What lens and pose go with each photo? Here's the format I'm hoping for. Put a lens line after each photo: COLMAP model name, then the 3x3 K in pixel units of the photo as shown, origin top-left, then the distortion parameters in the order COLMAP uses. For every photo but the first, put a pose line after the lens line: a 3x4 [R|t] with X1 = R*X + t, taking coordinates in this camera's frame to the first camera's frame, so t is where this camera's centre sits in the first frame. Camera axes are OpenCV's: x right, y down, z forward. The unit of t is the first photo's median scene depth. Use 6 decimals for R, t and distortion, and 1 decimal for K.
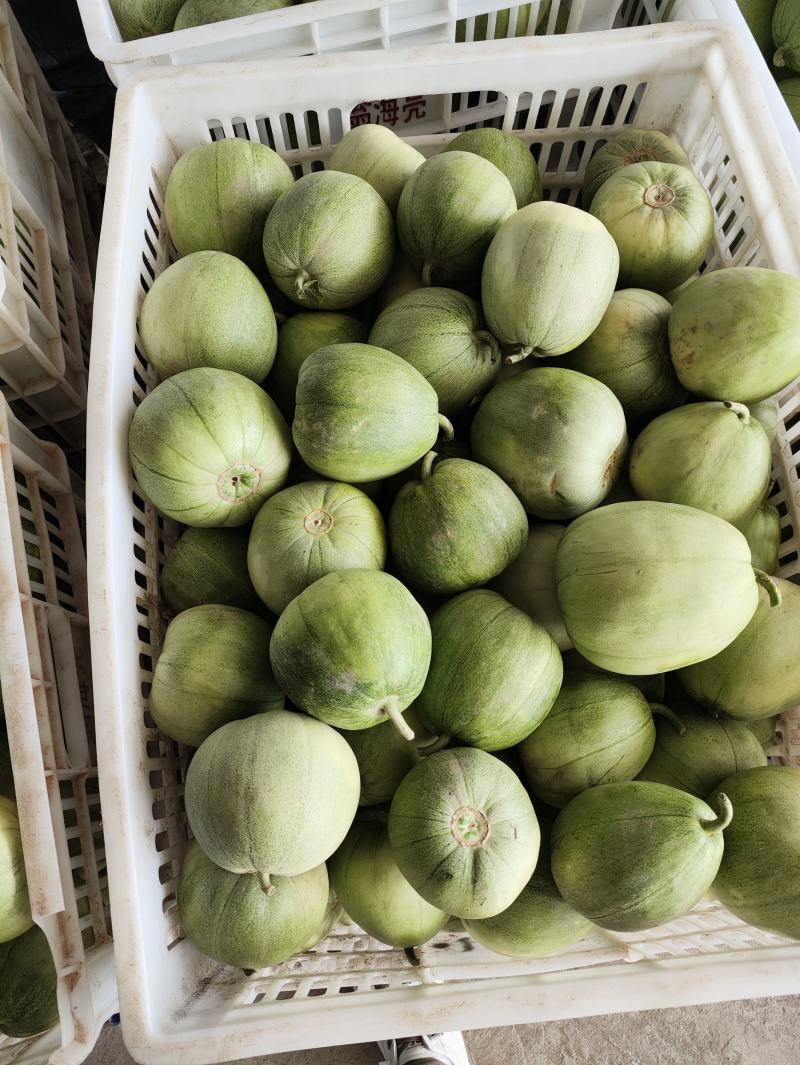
lens RADIAL K [[785.9, 0, 395.1], [0, 785.9, 535.6], [0, 0, 1]] dist [0.108107, -0.191765]
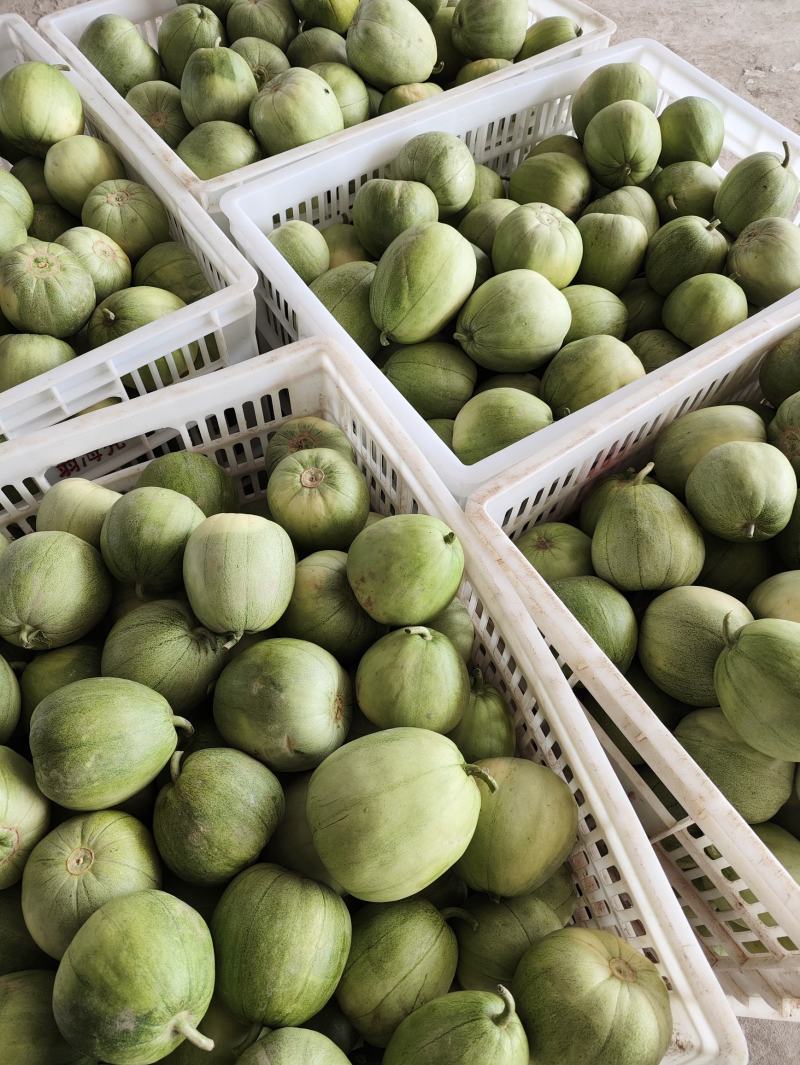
lens RADIAL K [[785.9, 0, 395.1], [0, 785.9, 535.6], [0, 0, 1]] dist [0.108107, -0.191765]
pose [[0.938956, -0.292287, 0.181463, 0.224548], [0.326677, 0.922901, -0.203805, -0.061512], [-0.107903, 0.250644, 0.962047, -0.168315]]
